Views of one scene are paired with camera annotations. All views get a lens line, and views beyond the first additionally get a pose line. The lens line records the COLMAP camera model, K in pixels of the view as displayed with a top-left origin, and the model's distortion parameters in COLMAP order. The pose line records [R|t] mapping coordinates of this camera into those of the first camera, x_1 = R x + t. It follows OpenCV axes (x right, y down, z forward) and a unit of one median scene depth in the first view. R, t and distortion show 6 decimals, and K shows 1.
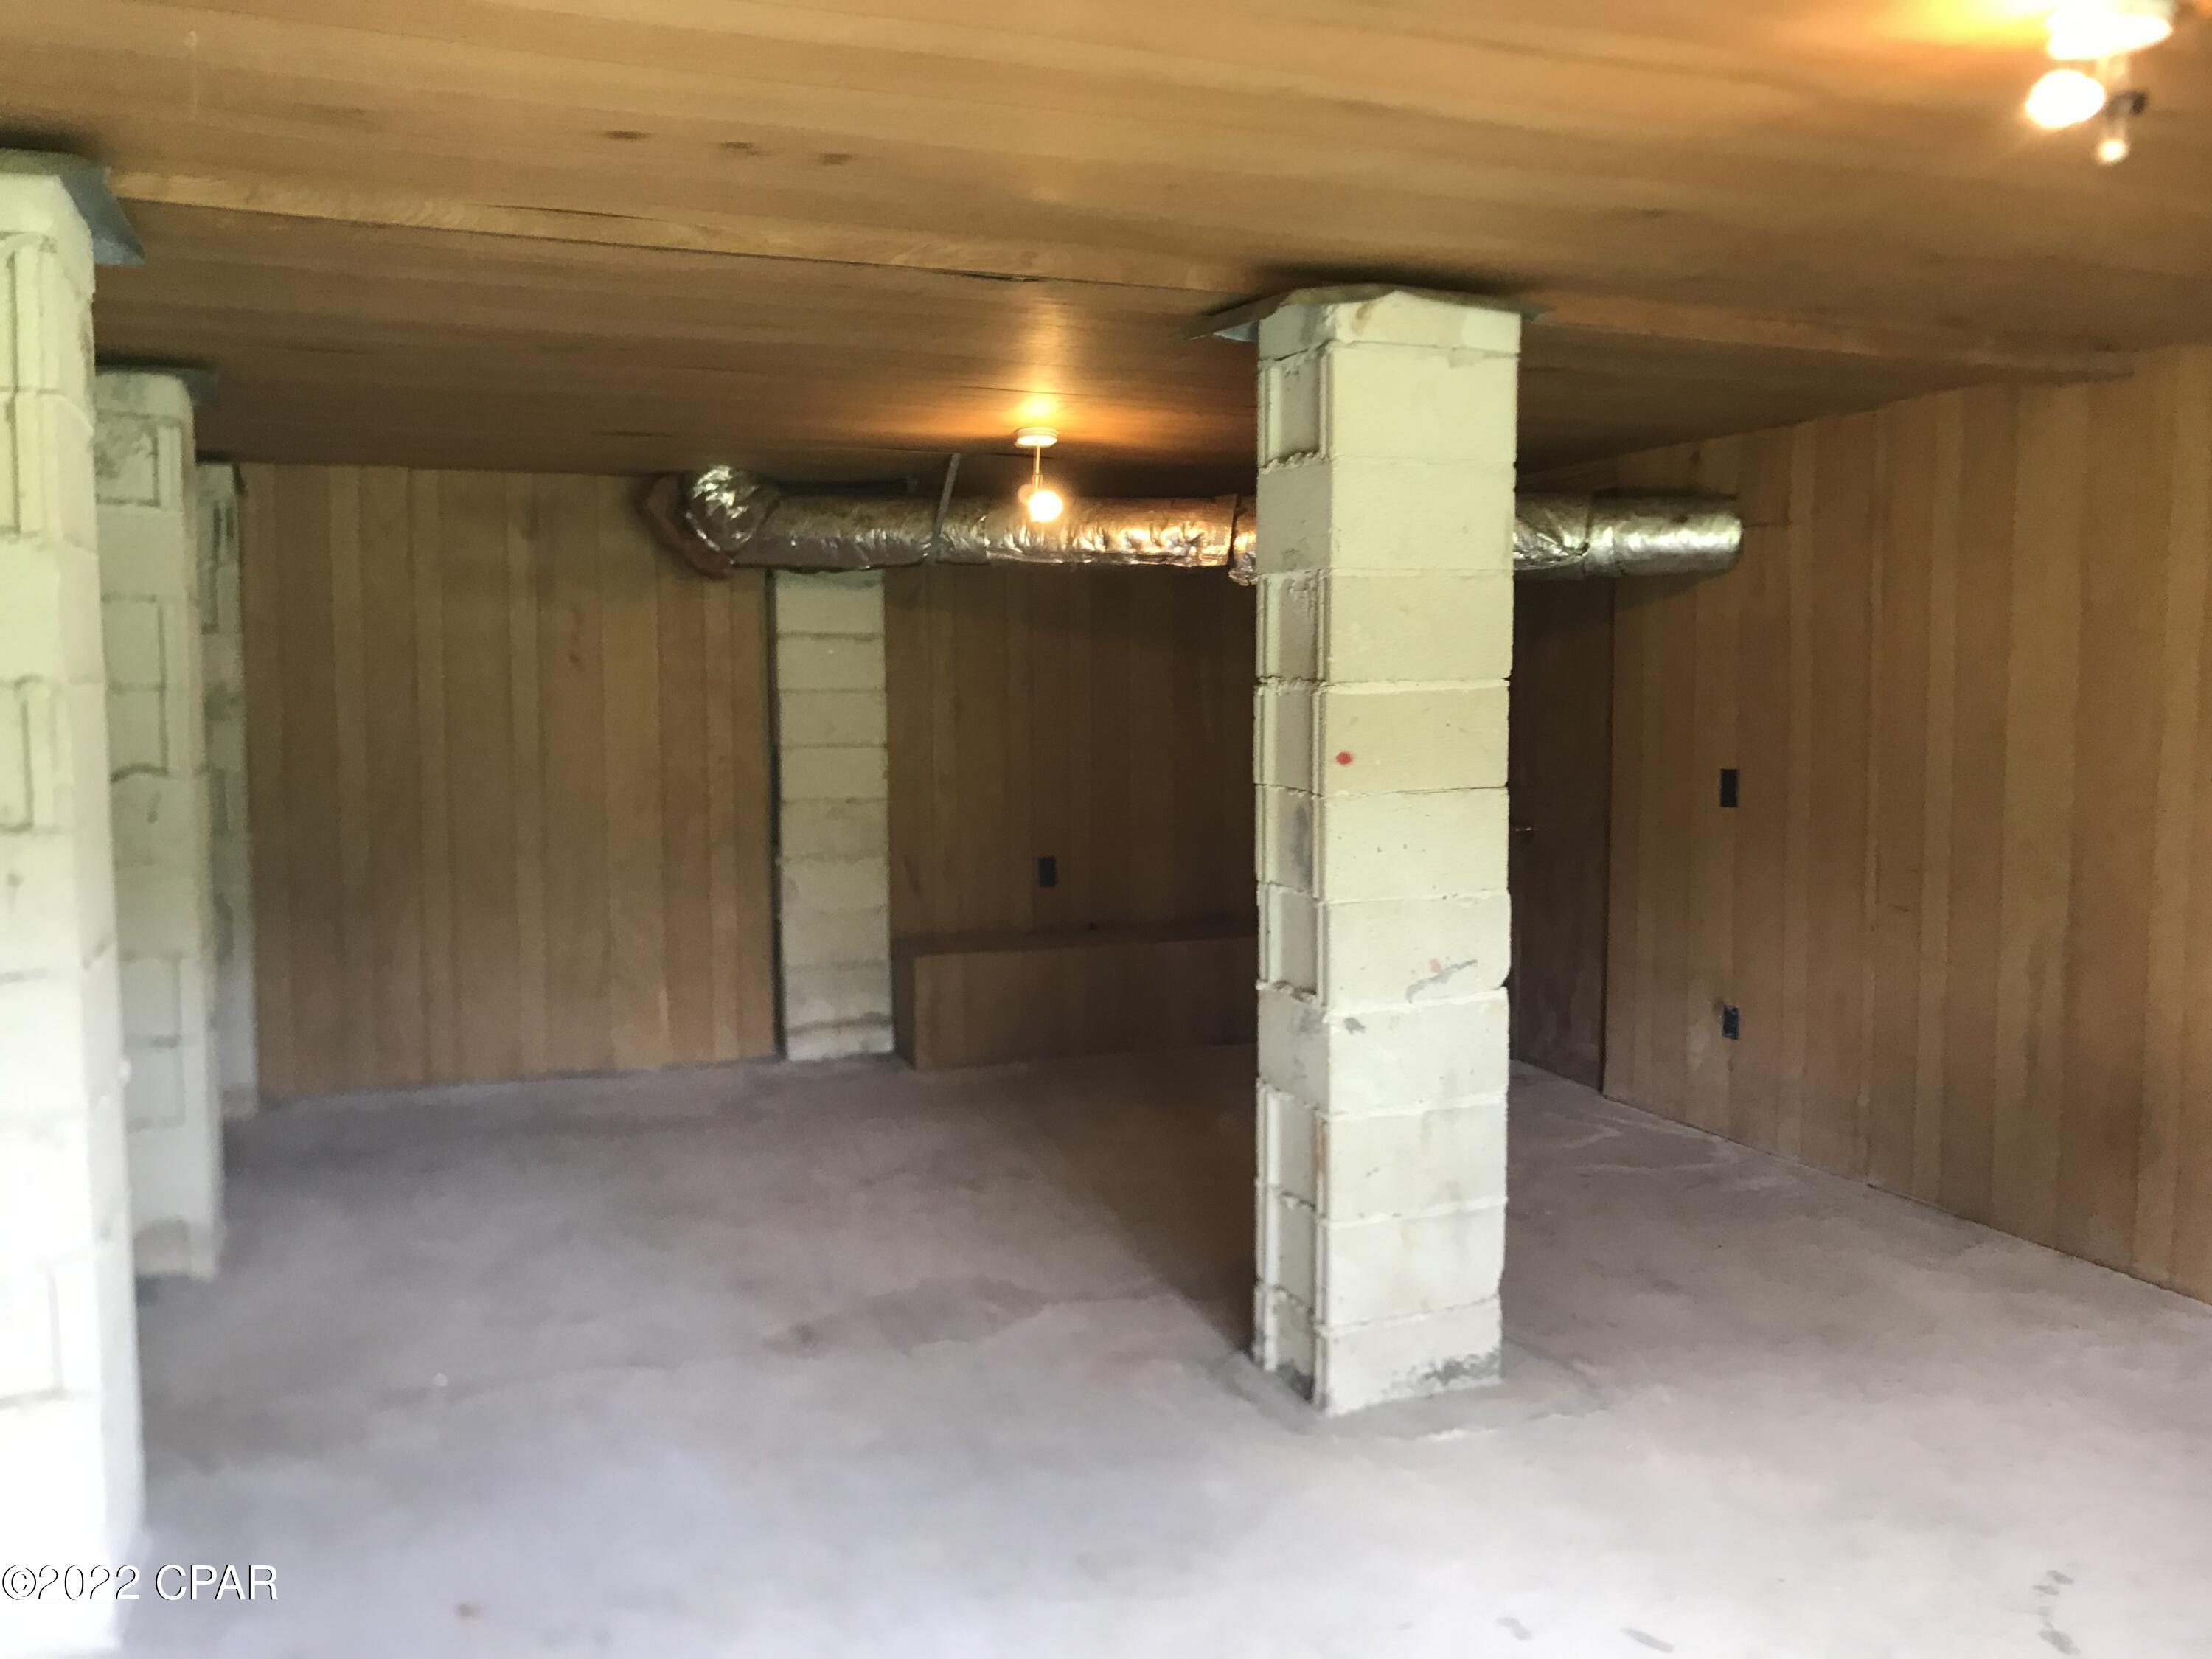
lens RADIAL K [[1847.3, 0, 1101.6], [0, 1847.3, 818.2], [0, 0, 1]] dist [0.030319, -0.039901]
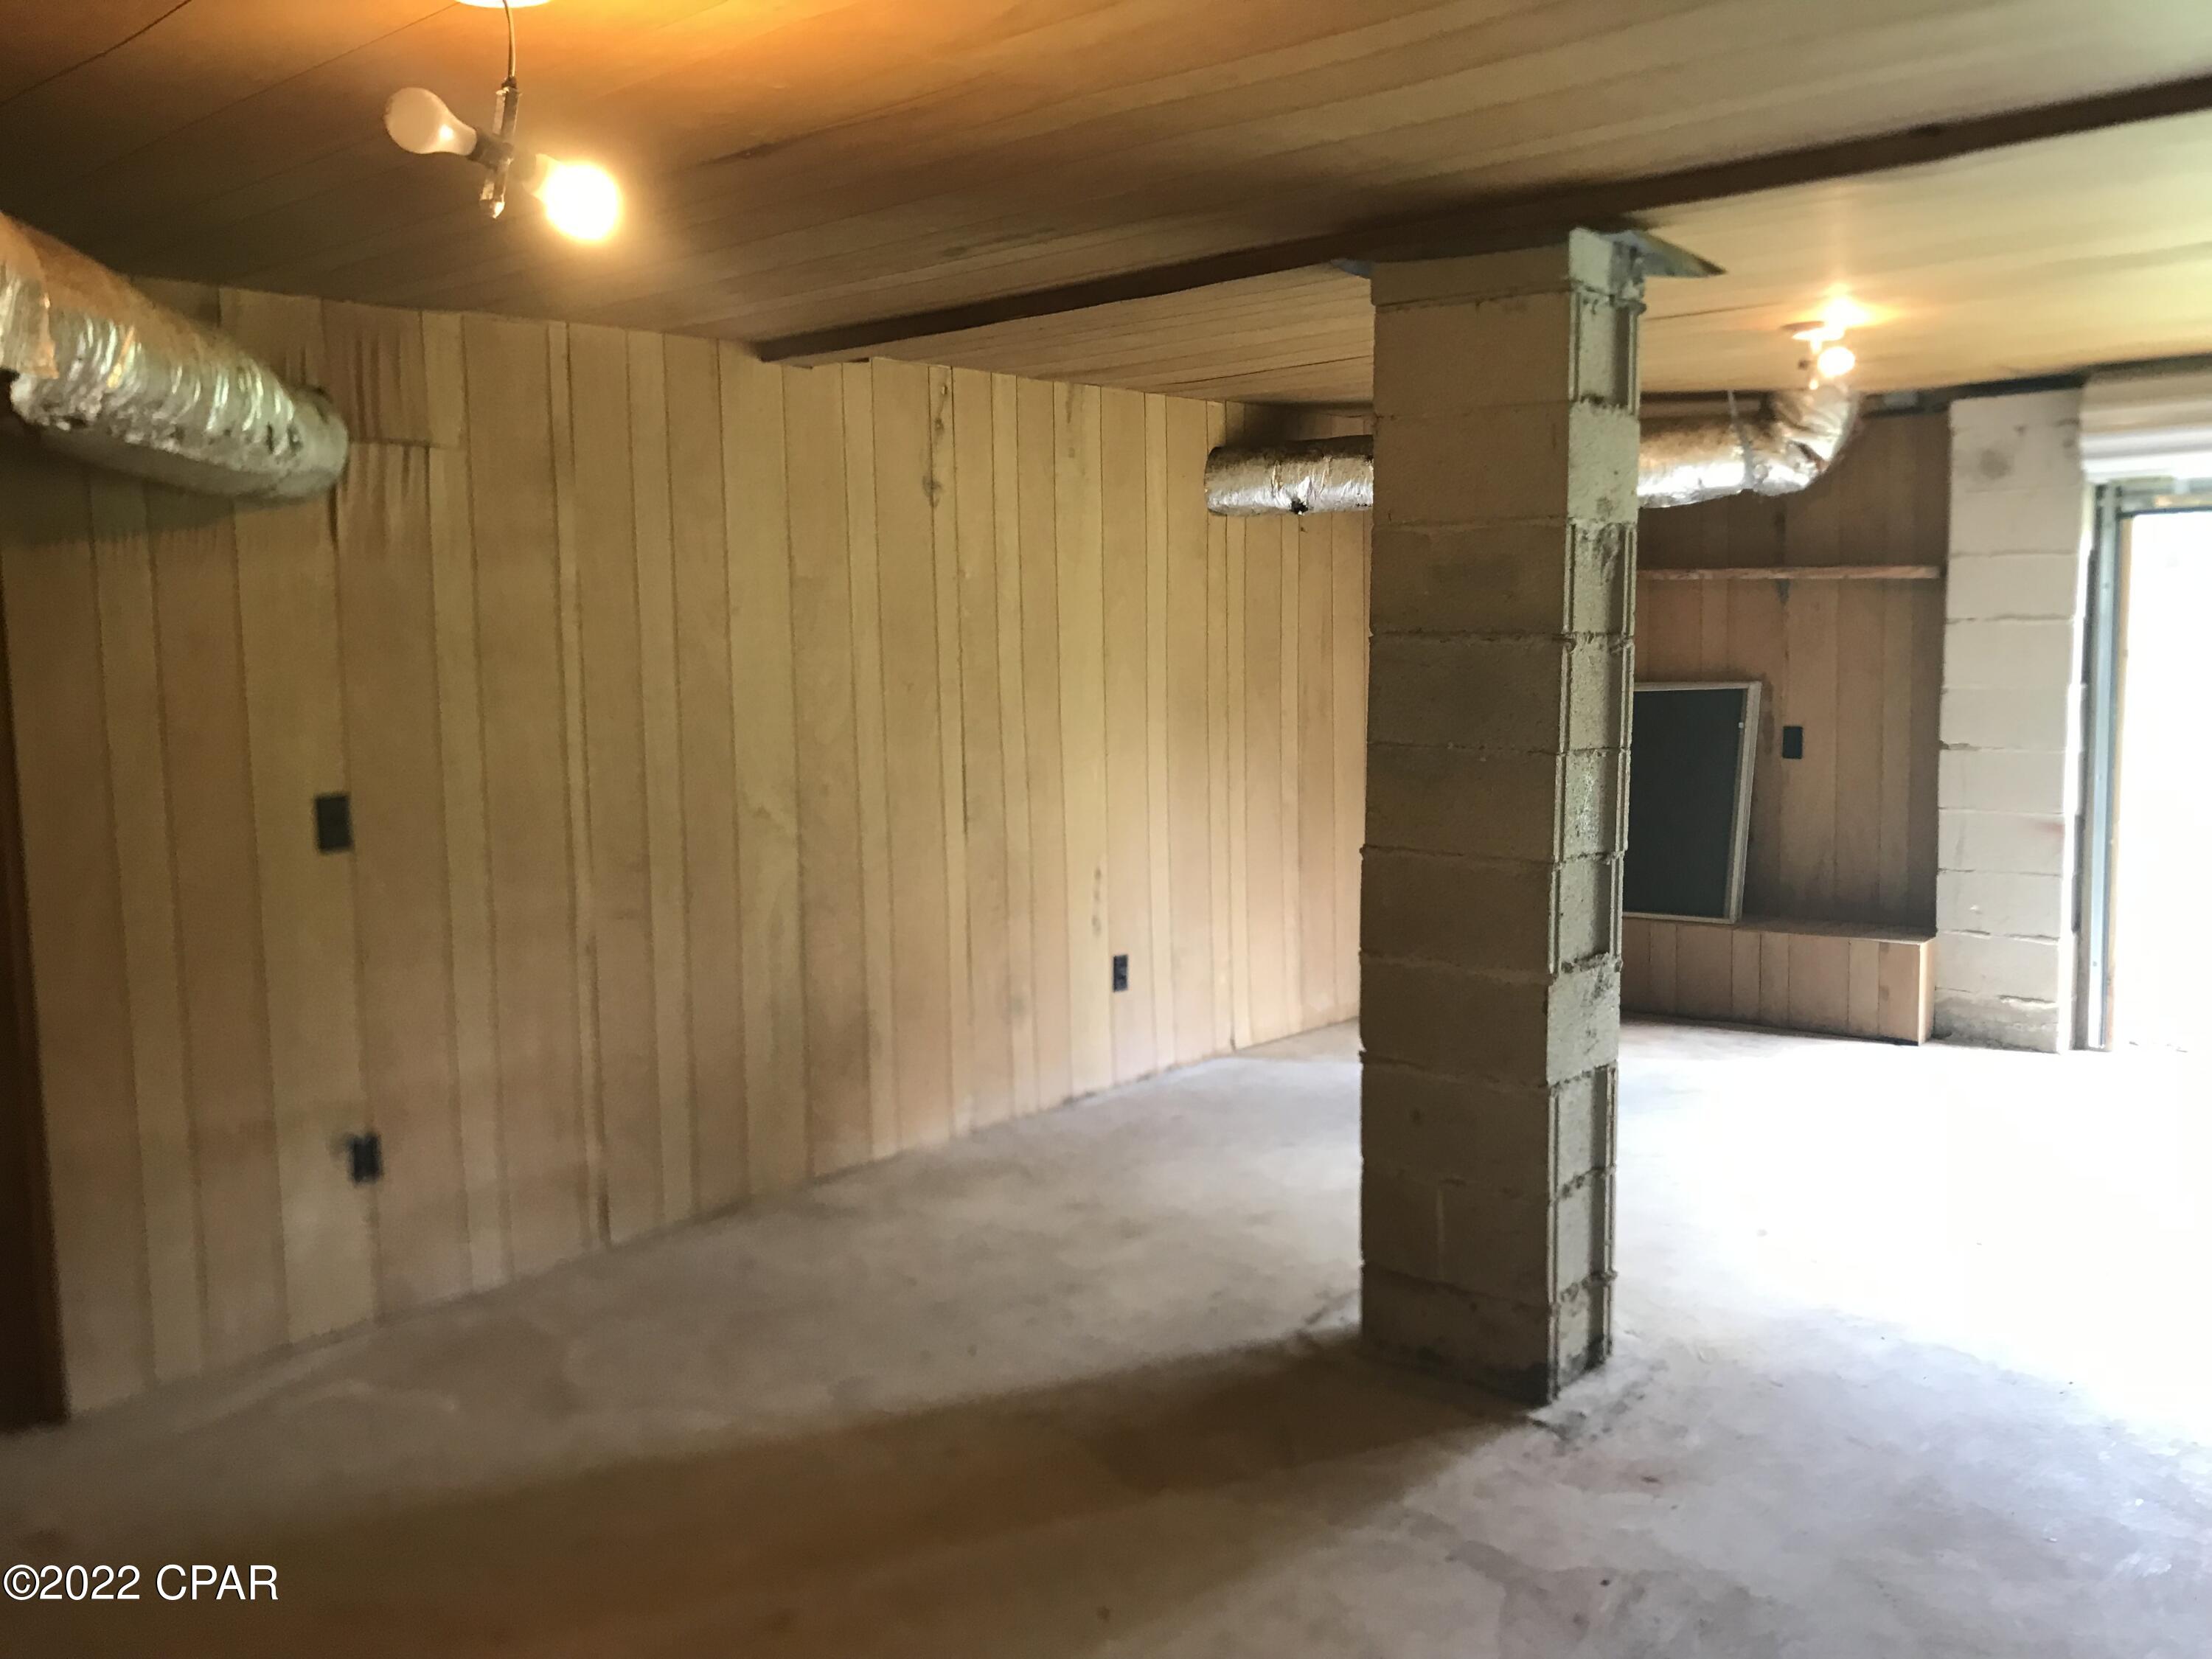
lens RADIAL K [[1847.3, 0, 1101.6], [0, 1847.3, 818.2], [0, 0, 1]] dist [0.030319, -0.039901]
pose [[-0.490344, -0.080303, 0.867822, -0.472413], [0.088212, 0.986059, 0.141087, -0.108298], [-0.867053, 0.145733, -0.476424, 1.308852]]
